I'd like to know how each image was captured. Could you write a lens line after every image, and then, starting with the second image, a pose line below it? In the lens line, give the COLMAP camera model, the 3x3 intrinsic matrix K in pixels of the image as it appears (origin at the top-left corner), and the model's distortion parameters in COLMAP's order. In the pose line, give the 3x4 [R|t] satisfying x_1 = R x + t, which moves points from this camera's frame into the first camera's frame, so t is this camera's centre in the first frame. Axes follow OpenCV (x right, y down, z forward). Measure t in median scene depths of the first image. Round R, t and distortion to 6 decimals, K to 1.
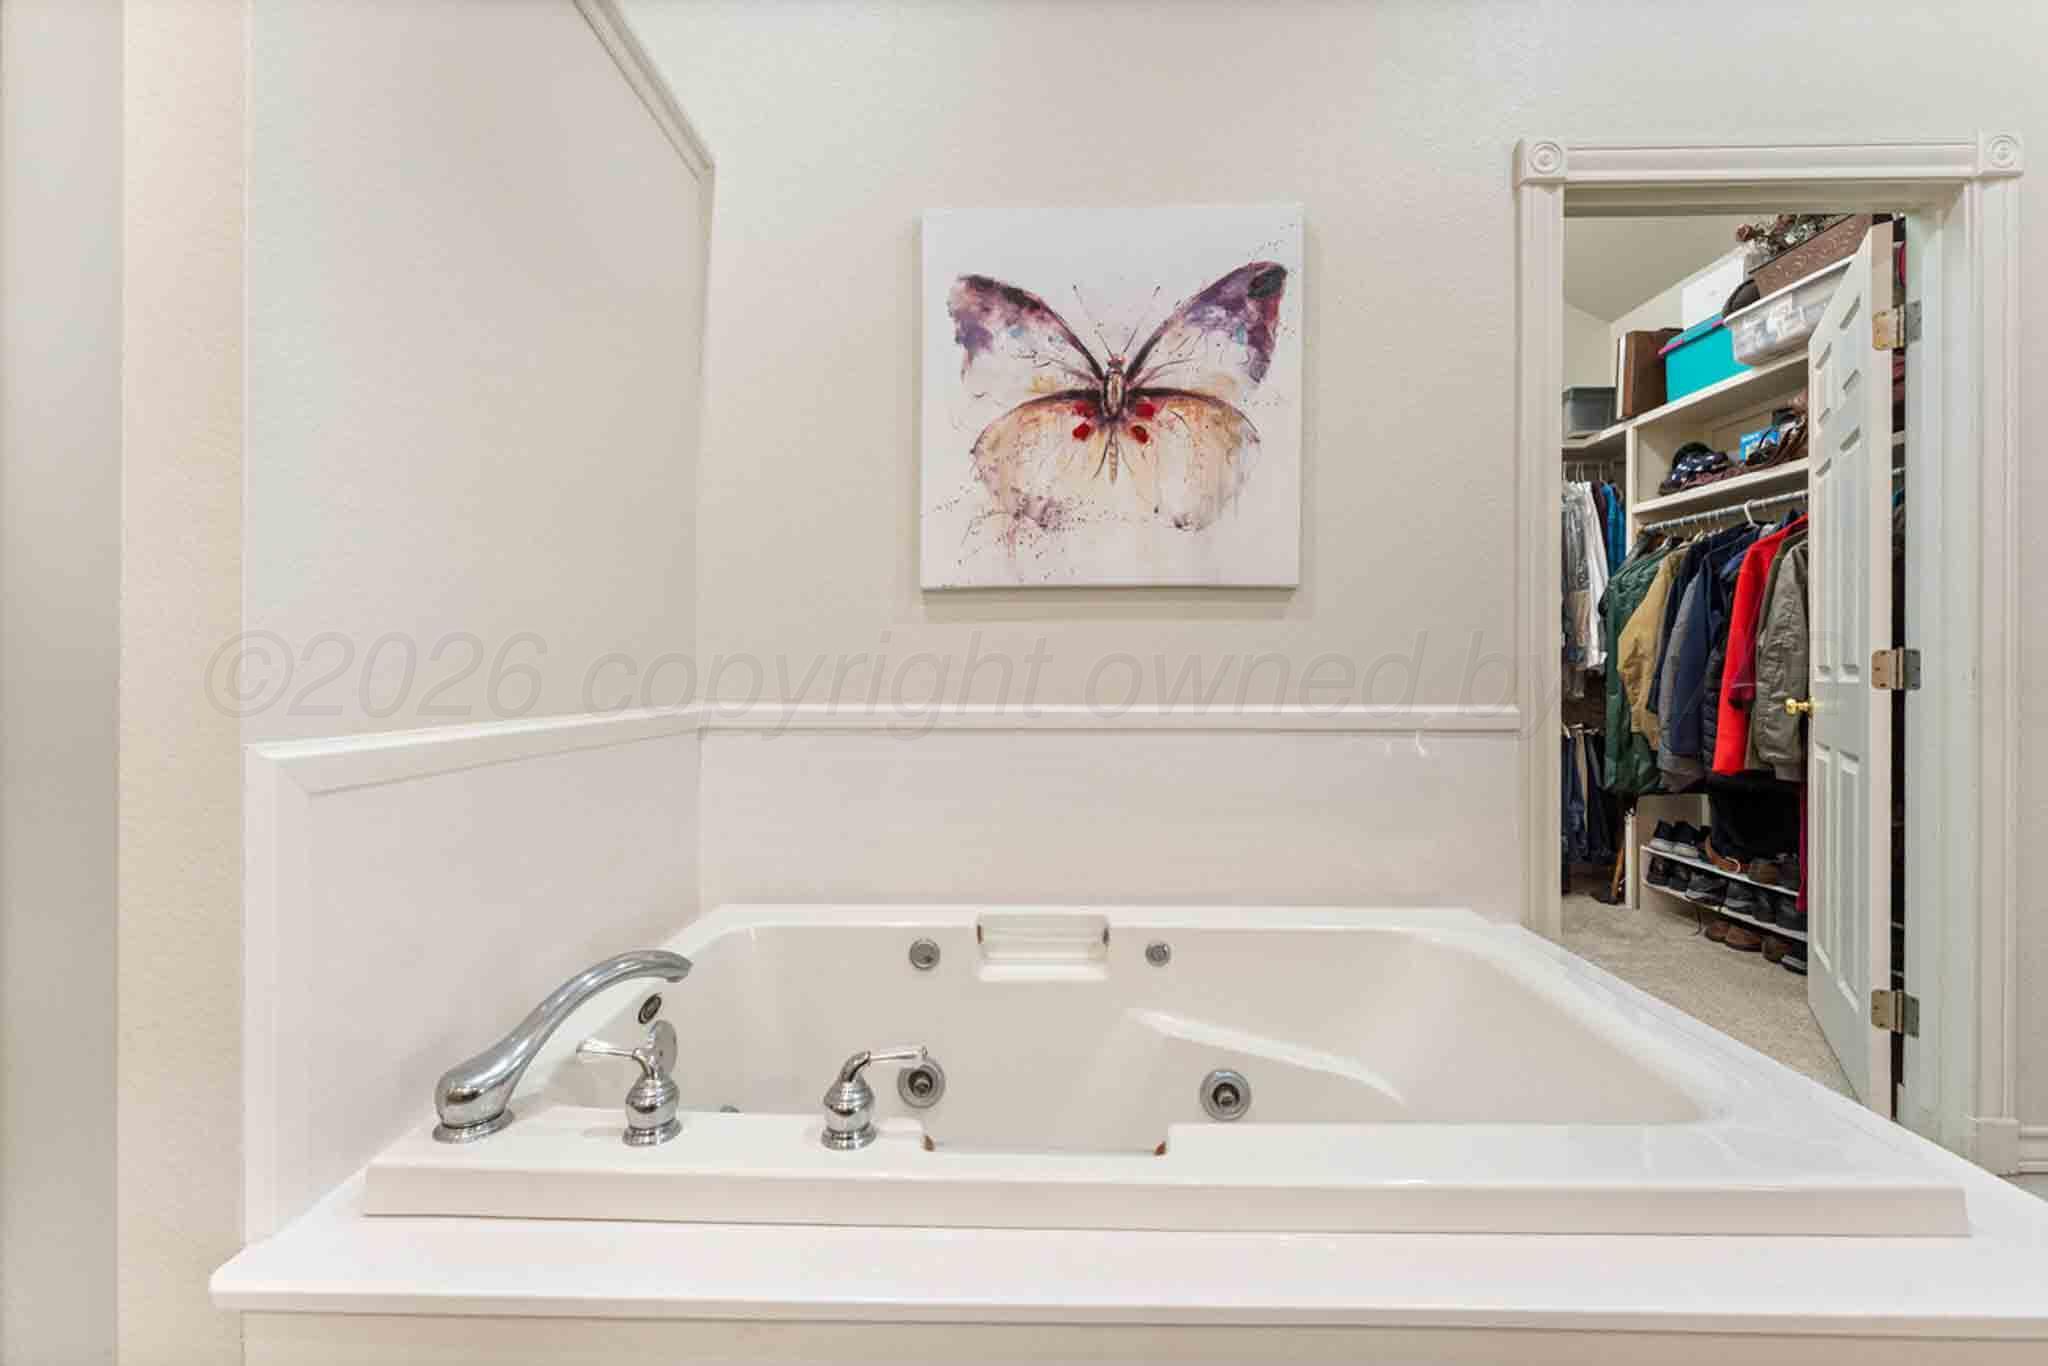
lens RADIAL K [[848.1, 0, 1025.8], [0, 848.1, 672.4], [0, 0, 1]] dist [-0.000865, -0.001188]
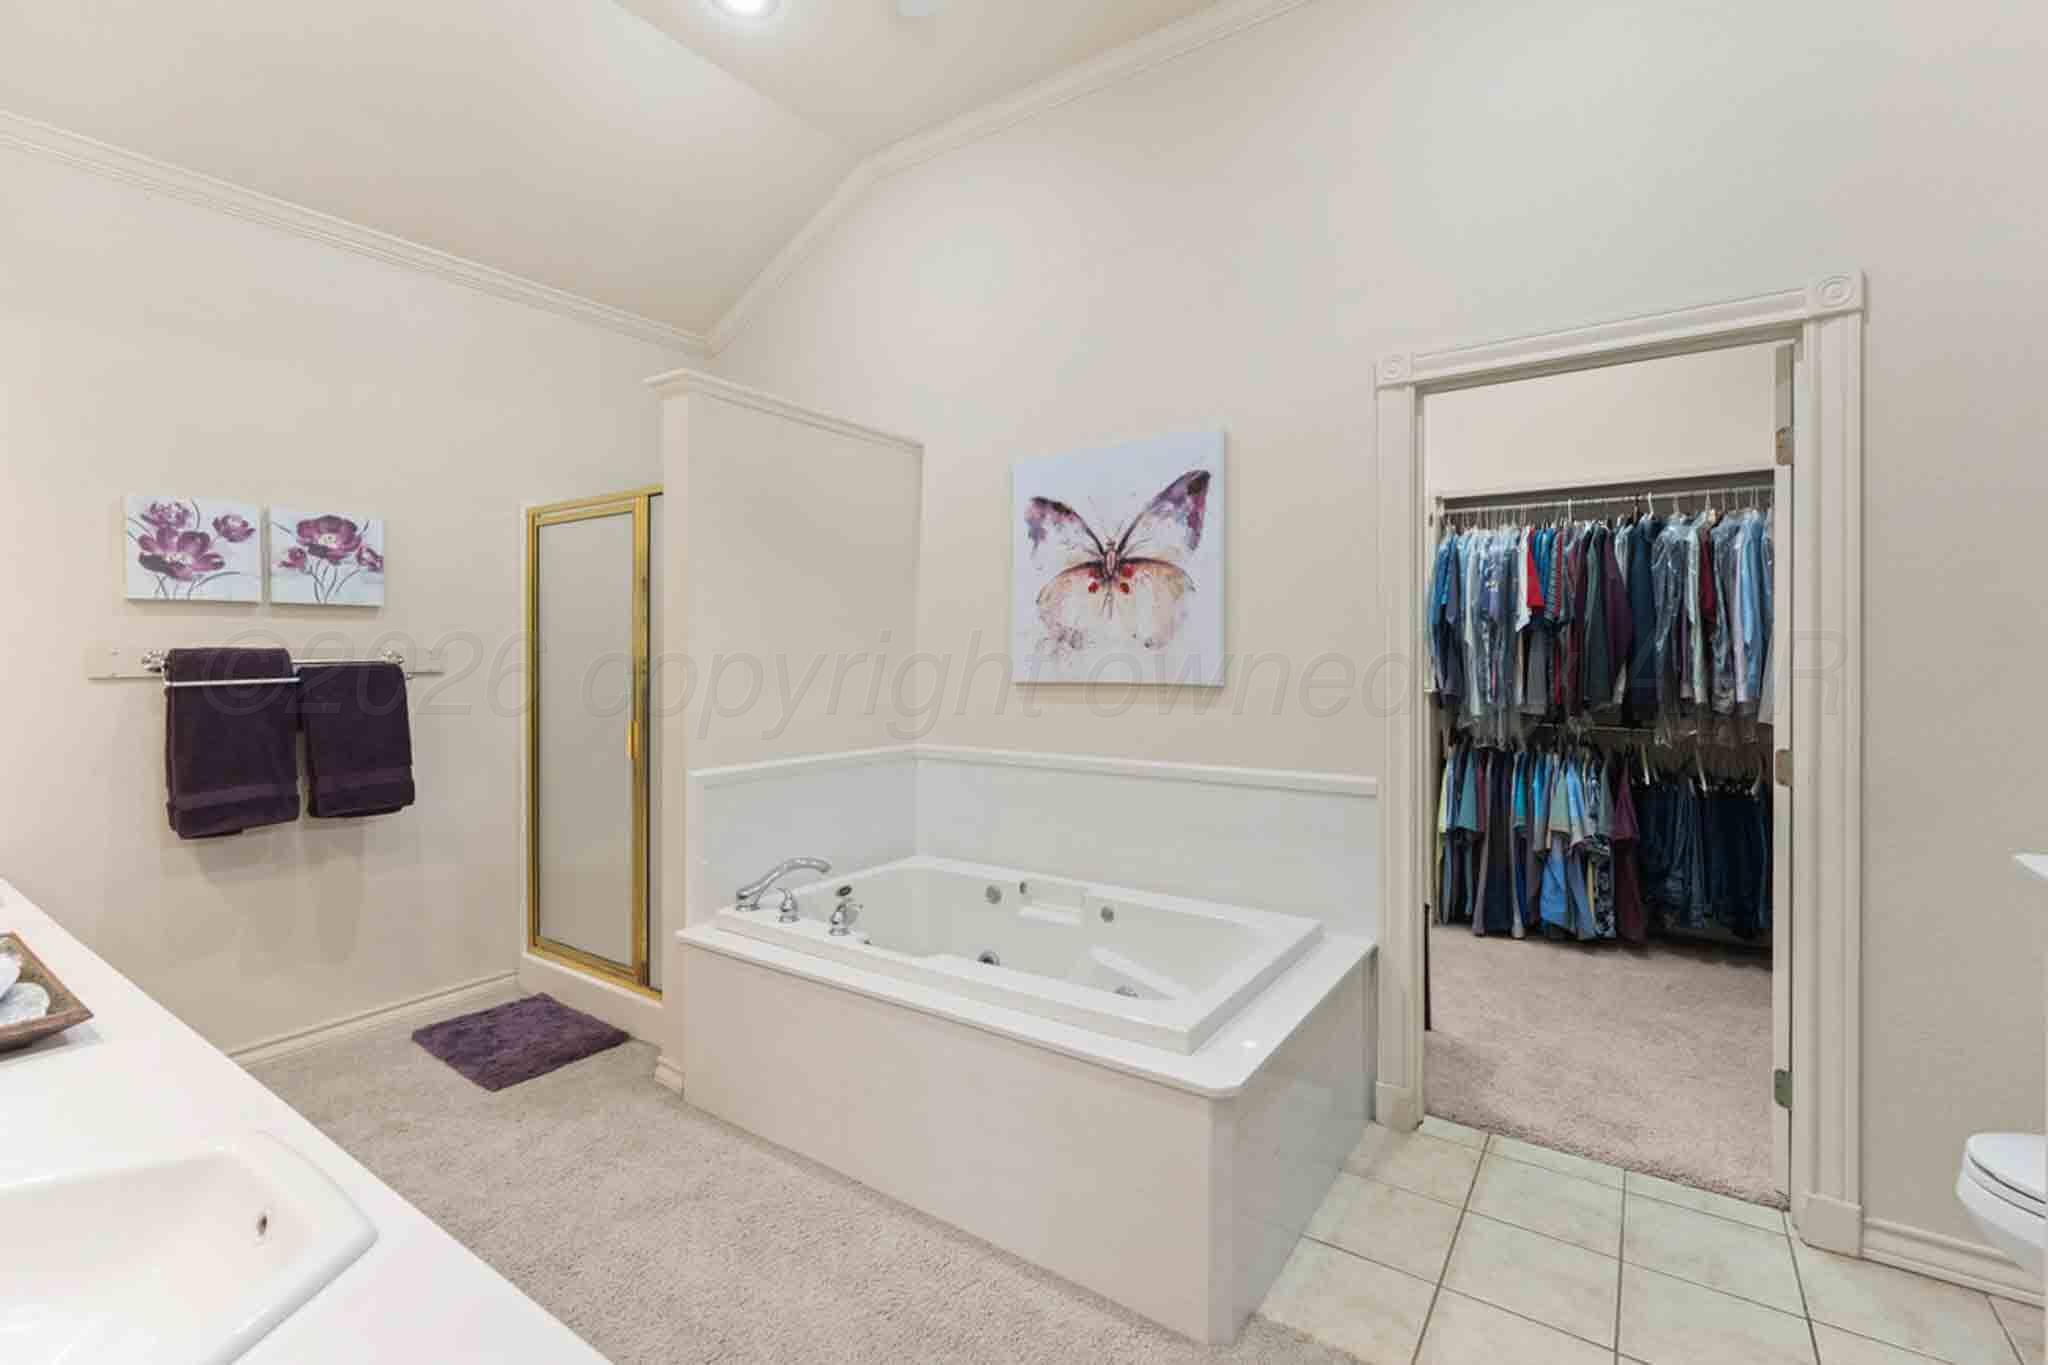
lens RADIAL K [[905.8, 0, 1000.8], [0, 905.8, 650.3], [0, 0, 1]] dist [-0.004533, 0.000068]
pose [[0.822208, -0.006542, -0.569149, 0.900880], [0.003922, 0.999975, -0.005829, -0.155604], [0.569173, 0.002560, 0.822213, -0.513108]]
